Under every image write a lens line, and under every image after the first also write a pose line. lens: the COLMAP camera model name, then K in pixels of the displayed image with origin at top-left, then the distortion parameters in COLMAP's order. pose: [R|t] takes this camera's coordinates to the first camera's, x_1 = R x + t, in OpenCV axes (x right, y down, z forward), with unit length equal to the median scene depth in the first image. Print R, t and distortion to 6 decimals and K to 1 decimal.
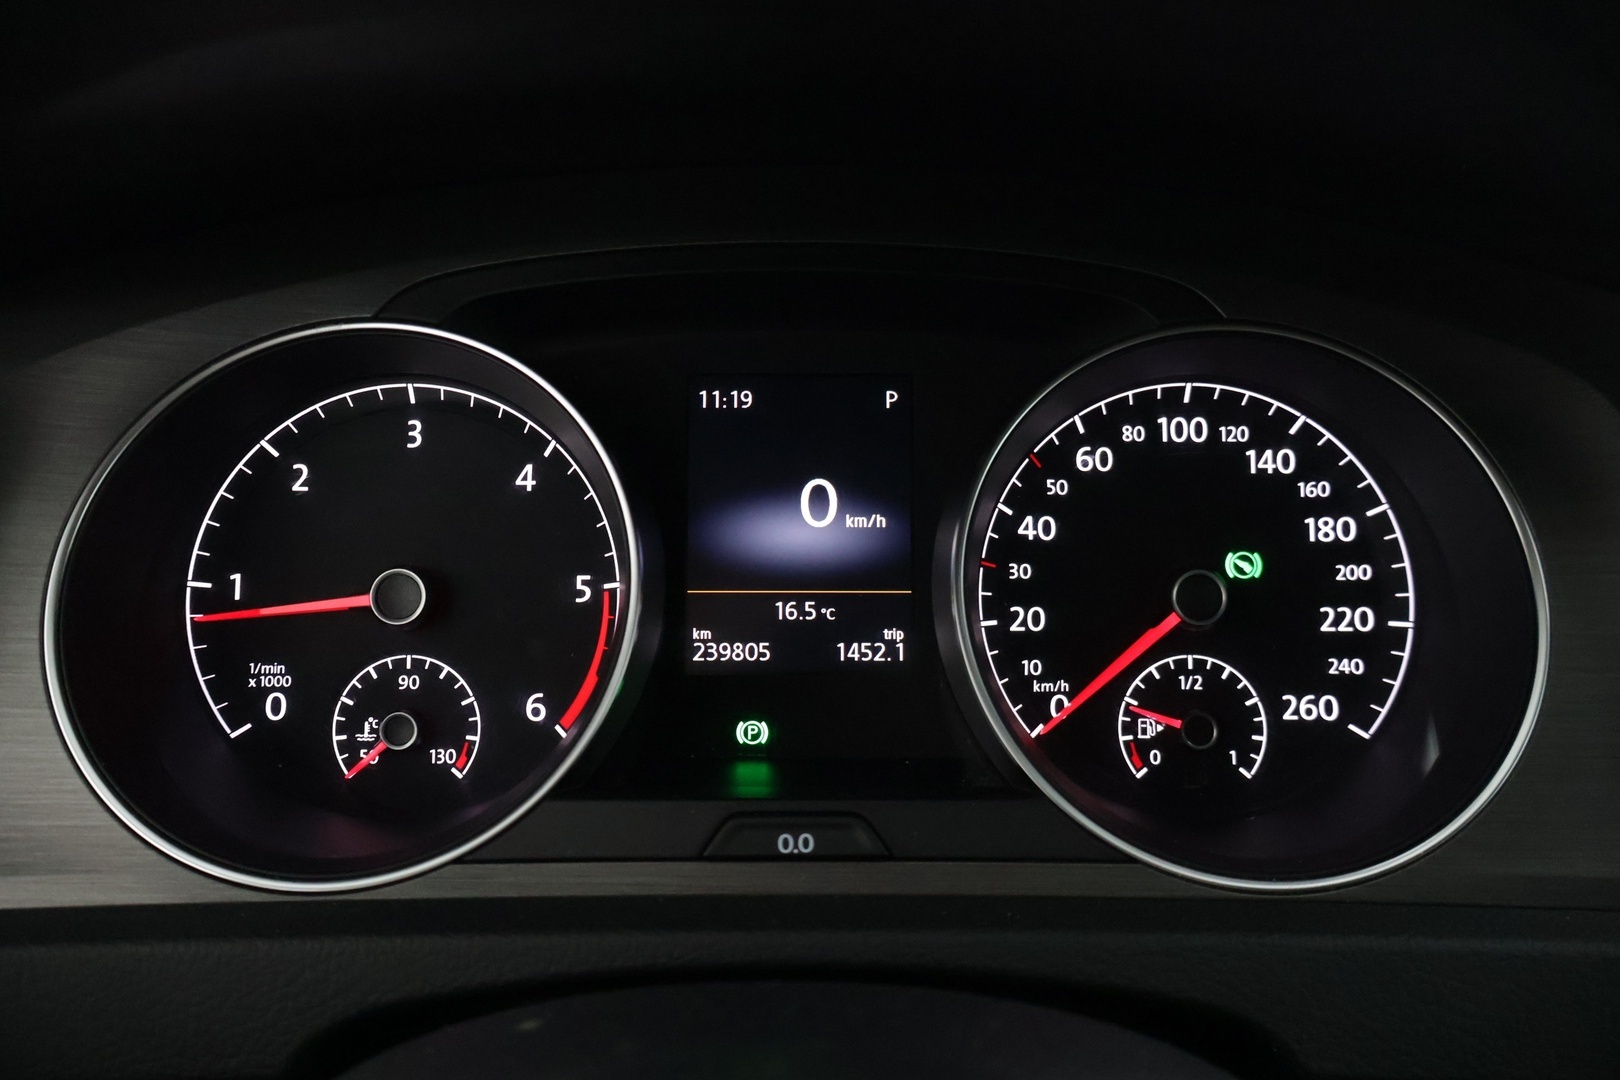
lens RADIAL K [[1353.9, 0, 800.5], [0, 1353.9, 536.0], [0, 0, 1]] dist [-0.009177, 0.008851]
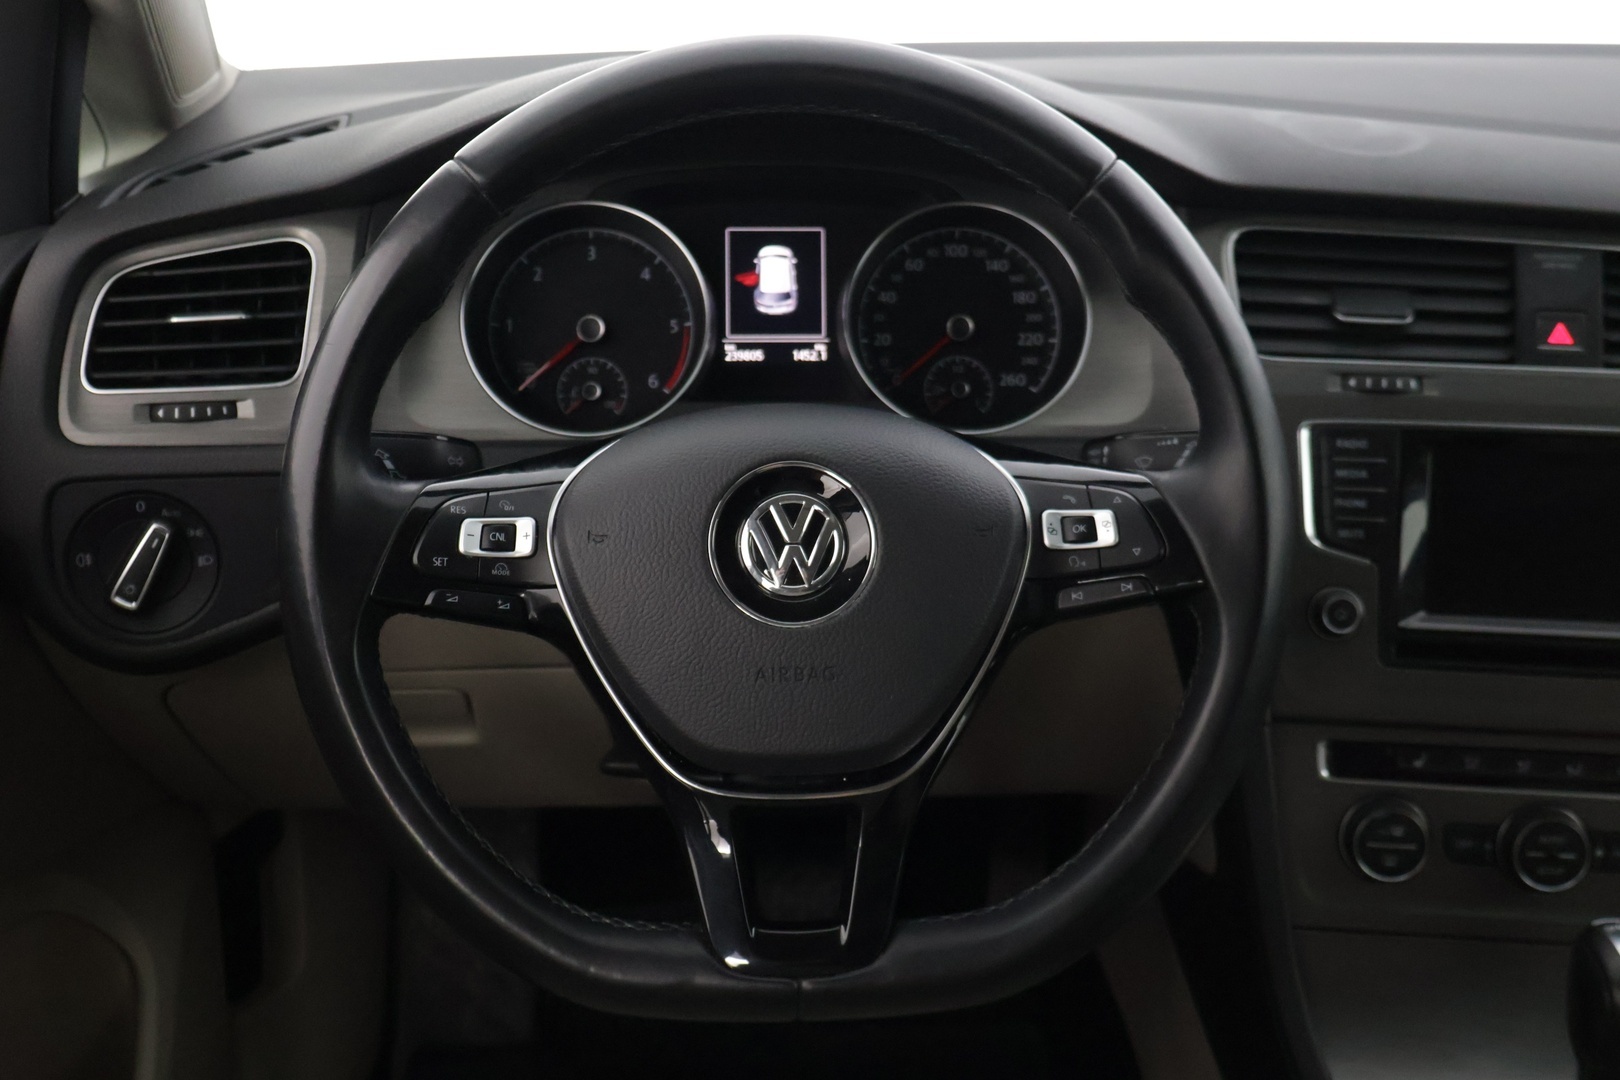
lens RADIAL K [[1813.2, 0, 804.8], [0, 1813.2, 534.3], [0, 0, 1]] dist [0.008454, 0.000000]
pose [[0.998975, -0.007650, 0.044613, -0.085352], [0.005319, 0.998626, 0.052136, 0.218434], [-0.044950, -0.051845, 0.997643, -1.870438]]
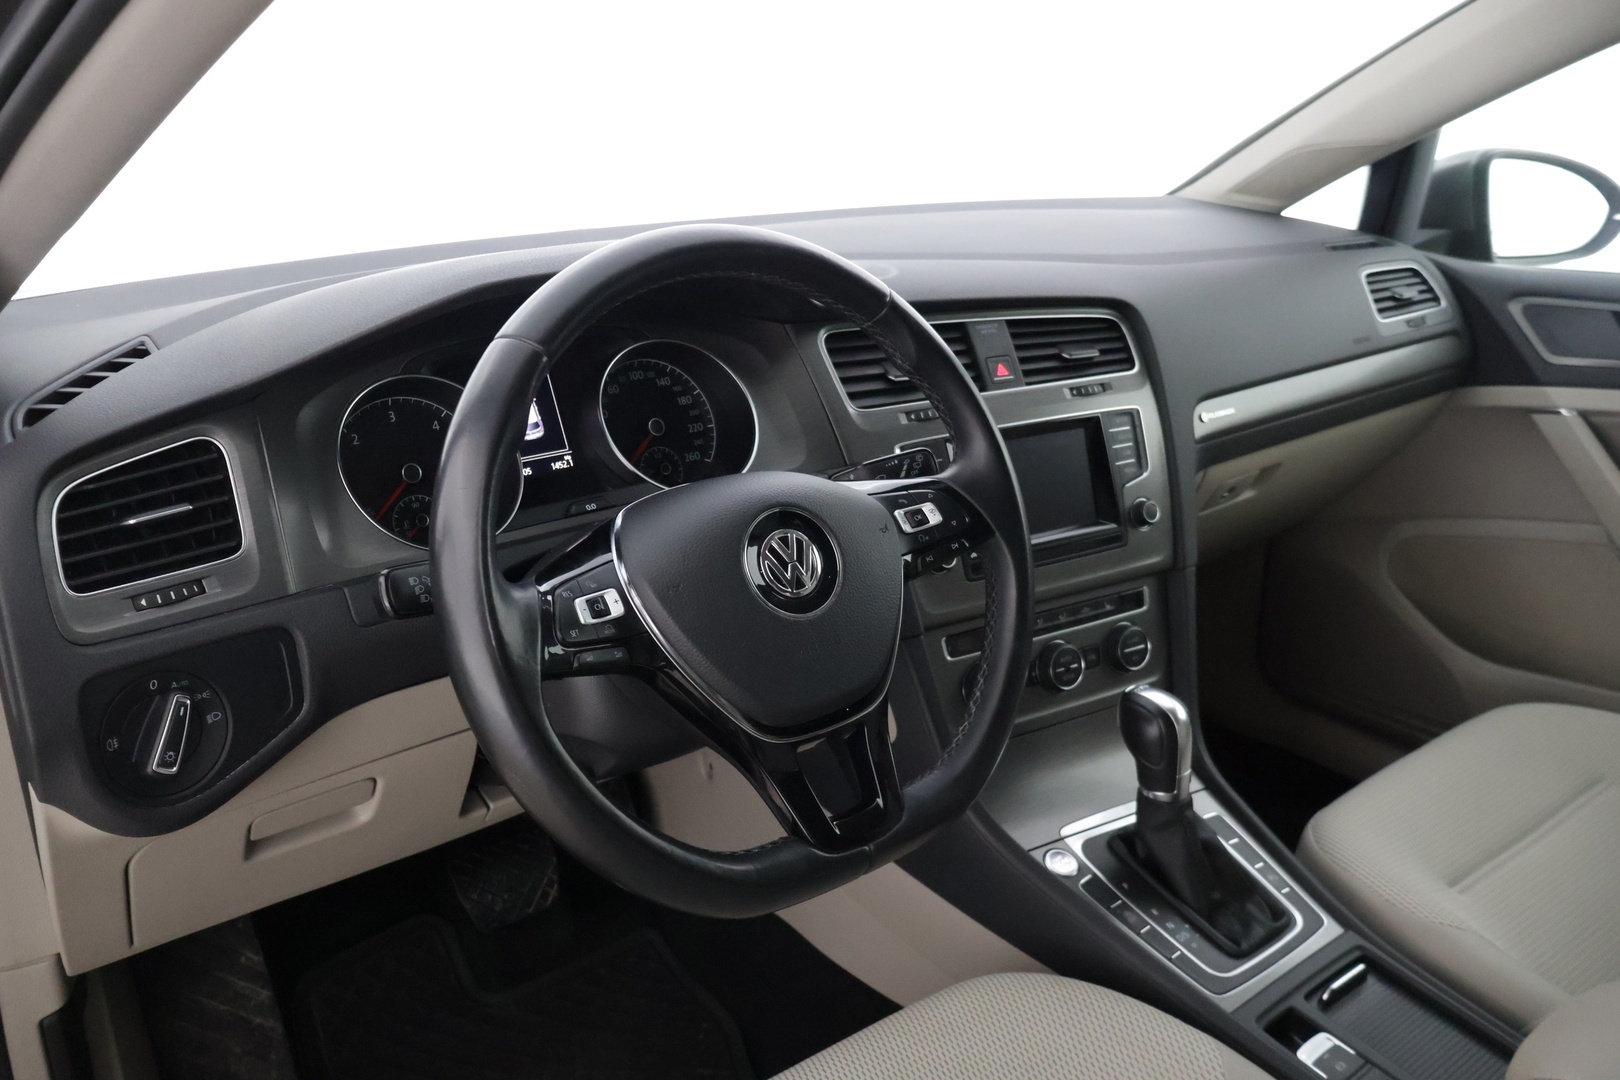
lens RADIAL K [[1353.9, 0, 801.6], [0, 1353.9, 540.0], [0, 0, 1]] dist [-0.009177, 0.008851]
pose [[0.779619, -0.207754, 0.590790, -1.307936], [0.206756, 0.975862, 0.070328, 0.145518], [-0.591140, 0.067320, 0.803754, -1.644833]]
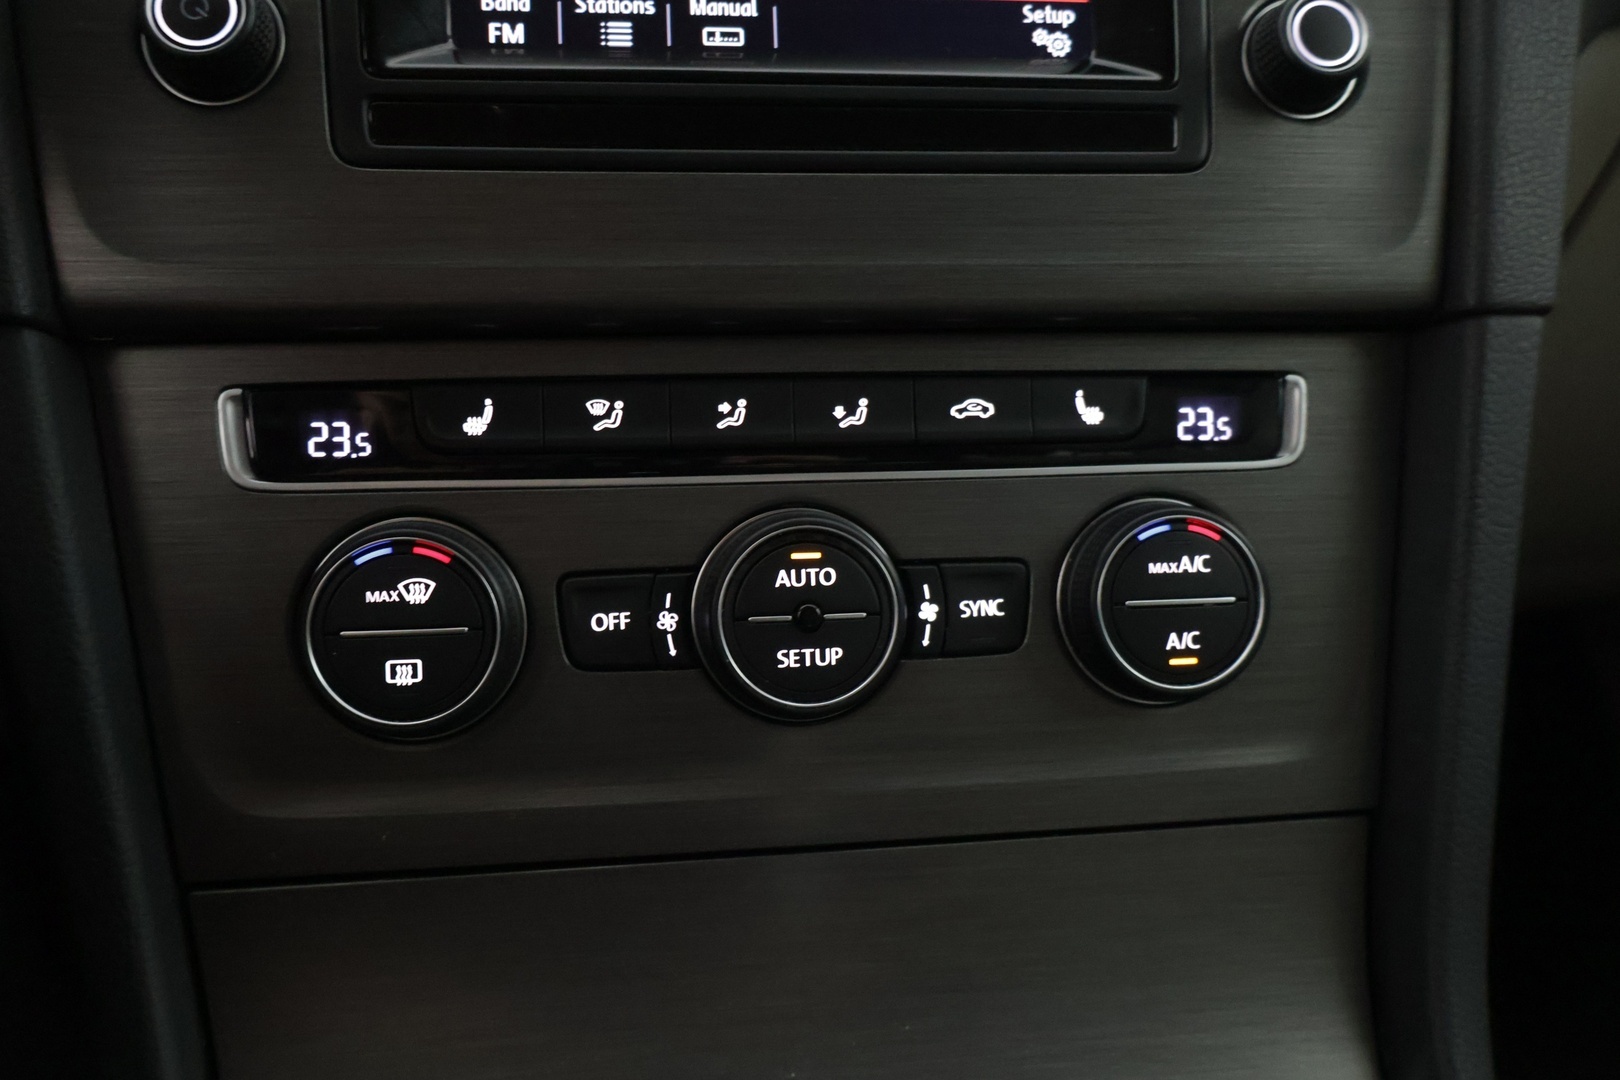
lens RADIAL K [[1353.9, 0, 813.3], [0, 1353.9, 534.3], [0, 0, 1]] dist [-0.009177, 0.008851]
pose [[0.960961, -0.063618, 0.269272, 0.897389], [0.081175, 0.995205, -0.054563, 0.816640], [-0.264510, 0.074291, 0.961517, -0.086986]]
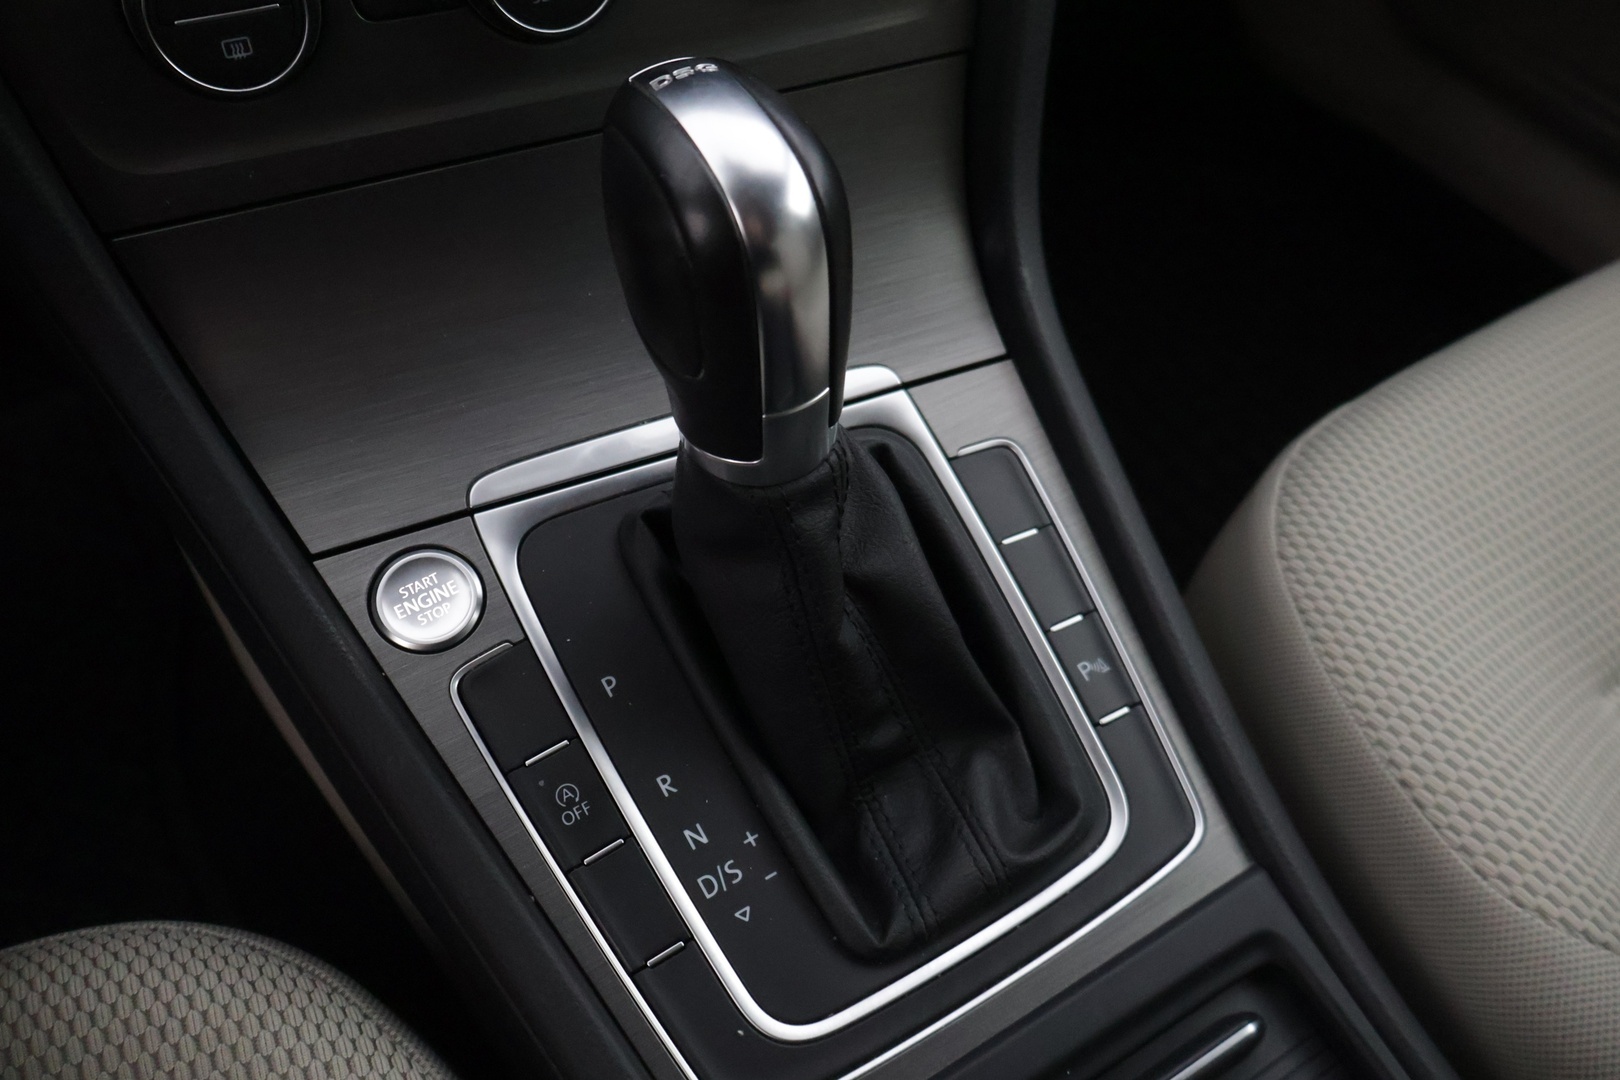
lens RADIAL K [[1353.9, 0, 808.7], [0, 1353.9, 531.5], [0, 0, 1]] dist [-0.009177, 0.008851]
pose [[0.849484, -0.382017, 0.363922, 0.745532], [0.141283, 0.829263, 0.540704, 0.662290], [-0.508345, -0.407904, 0.758419, -0.342386]]
